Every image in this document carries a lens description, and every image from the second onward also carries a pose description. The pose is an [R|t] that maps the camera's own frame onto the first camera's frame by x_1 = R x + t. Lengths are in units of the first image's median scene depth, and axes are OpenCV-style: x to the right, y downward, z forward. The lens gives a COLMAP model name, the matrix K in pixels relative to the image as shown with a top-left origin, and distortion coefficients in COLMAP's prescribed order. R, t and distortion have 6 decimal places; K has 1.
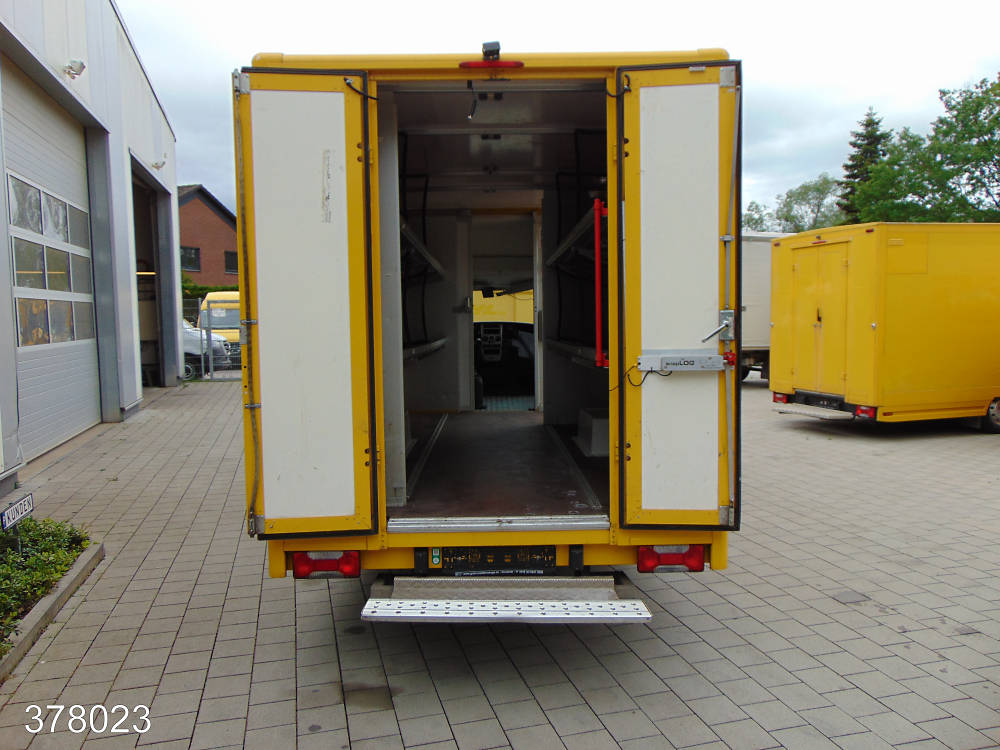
lens RADIAL K [[744.1, 0, 500.4], [0, 744.1, 377.1], [0, 0, 1]] dist [0.009220, 0.007651]
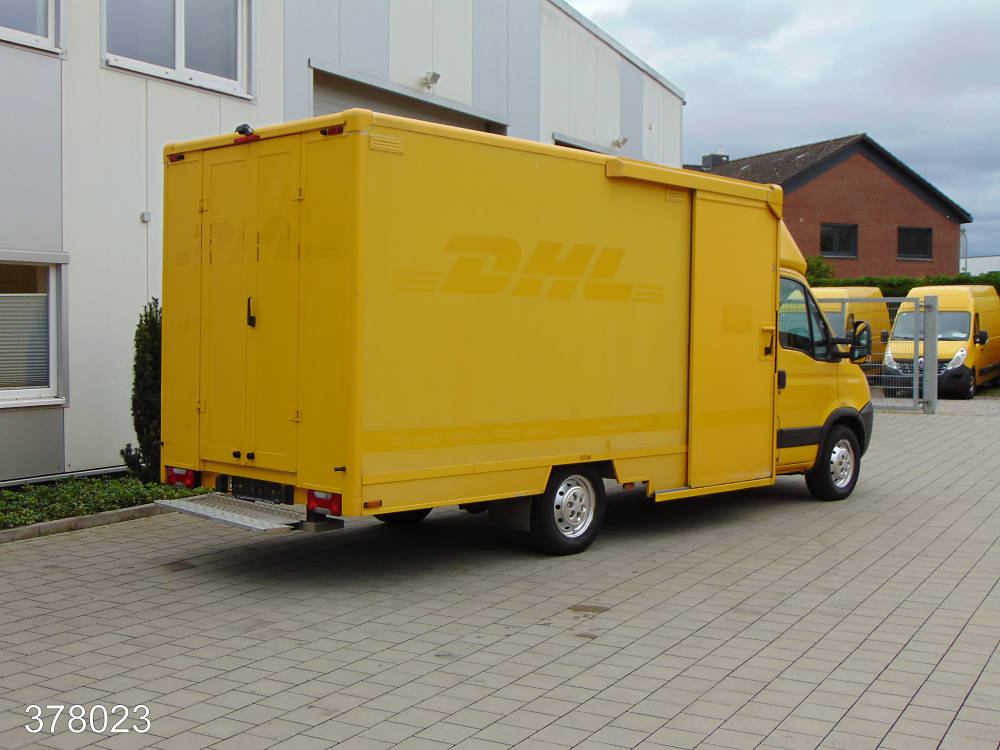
lens RADIAL K [[1211.0, 0, 500.3], [0, 1211.0, 373.2], [0, 0, 1]] dist [-0.011168, 0.000000]
pose [[0.704188, 0.047847, -0.708400, 1.440495], [-0.077095, 0.996980, -0.009299, 0.013957], [0.705816, 0.061162, 0.705750, -0.201542]]
